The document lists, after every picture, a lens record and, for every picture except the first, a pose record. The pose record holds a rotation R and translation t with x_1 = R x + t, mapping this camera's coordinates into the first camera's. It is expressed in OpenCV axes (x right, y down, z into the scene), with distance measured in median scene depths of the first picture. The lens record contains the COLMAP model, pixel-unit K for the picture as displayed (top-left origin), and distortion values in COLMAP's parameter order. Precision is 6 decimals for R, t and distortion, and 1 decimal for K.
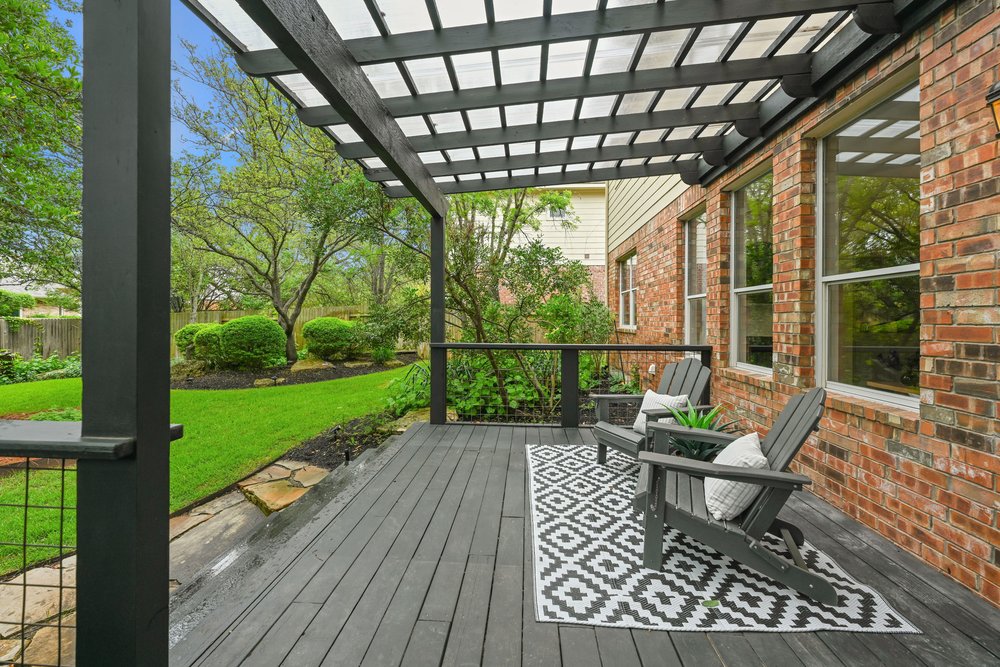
lens RADIAL K [[403.7, 0, 499.0], [0, 403.7, 322.5], [0, 0, 1]] dist [-0.001165, 0.000359]
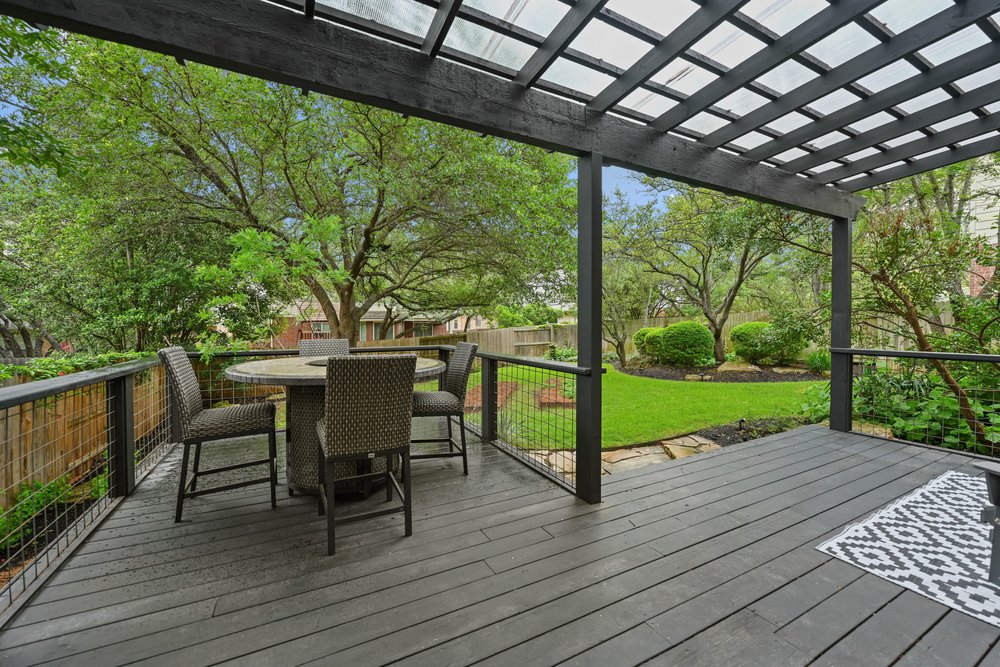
lens RADIAL K [[403.7, 0, 499.0], [0, 403.7, 322.5], [0, 0, 1]] dist [-0.001165, 0.000359]
pose [[0.528233, -0.008691, -0.849055, 0.358489], [-0.000584, 0.999944, -0.010598, -0.000492], [0.849100, 0.006094, 0.528198, -0.321067]]
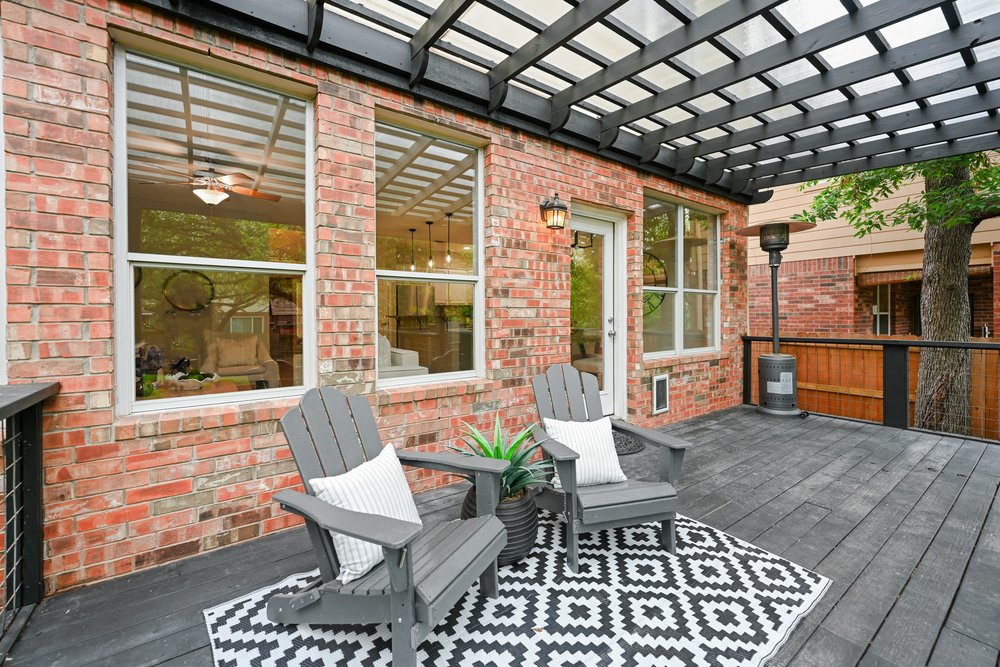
lens RADIAL K [[403.7, 0, 499.0], [0, 403.7, 322.5], [0, 0, 1]] dist [-0.001165, 0.000359]
pose [[-0.635752, -0.008154, 0.771850, -0.092011], [0.011406, 0.999736, 0.019956, -0.005905], [-0.771809, 0.021491, -0.635491, 1.261422]]
